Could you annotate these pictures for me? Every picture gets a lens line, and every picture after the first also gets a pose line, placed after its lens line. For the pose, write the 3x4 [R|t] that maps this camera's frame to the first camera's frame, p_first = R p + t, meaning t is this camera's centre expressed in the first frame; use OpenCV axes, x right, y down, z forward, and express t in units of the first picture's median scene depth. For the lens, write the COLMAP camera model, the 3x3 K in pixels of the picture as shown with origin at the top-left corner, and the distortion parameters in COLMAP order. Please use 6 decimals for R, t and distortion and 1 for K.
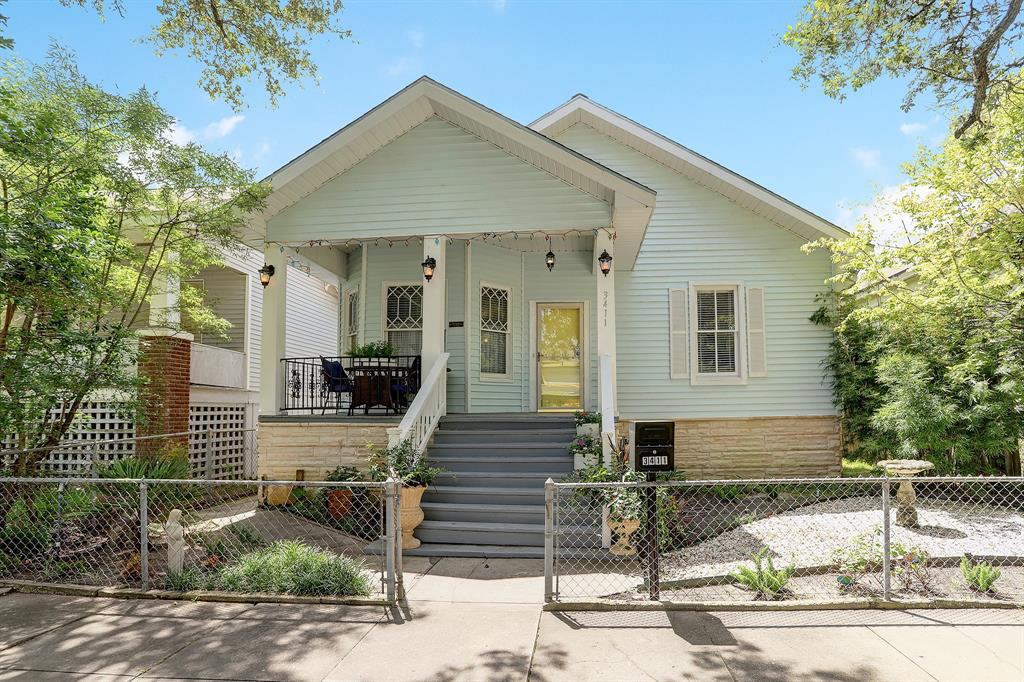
lens RADIAL K [[505.0, 0, 565.4], [0, 505.0, 350.5], [0, 0, 1]] dist [-0.055396, 0.014853]
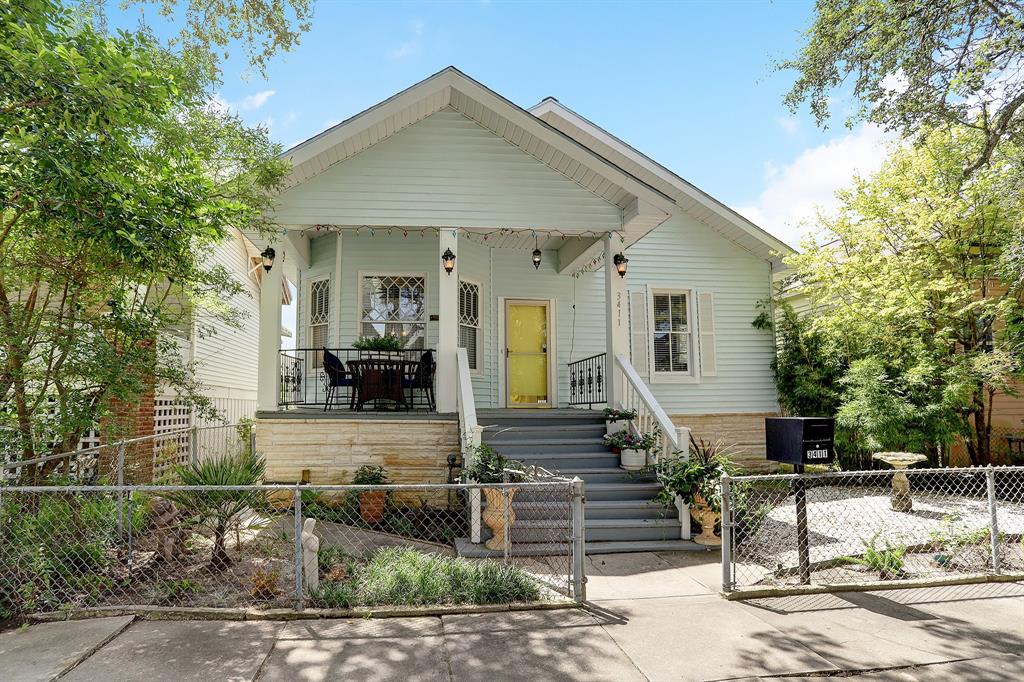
lens RADIAL K [[505.0, 0, 484.7], [0, 505.0, 334.0], [0, 0, 1]] dist [-0.055396, 0.014853]
pose [[0.988800, 0.028296, 0.146538, -0.346566], [-0.024846, 0.999371, -0.025319, 0.001769], [-0.147163, 0.021395, 0.988881, 0.022088]]
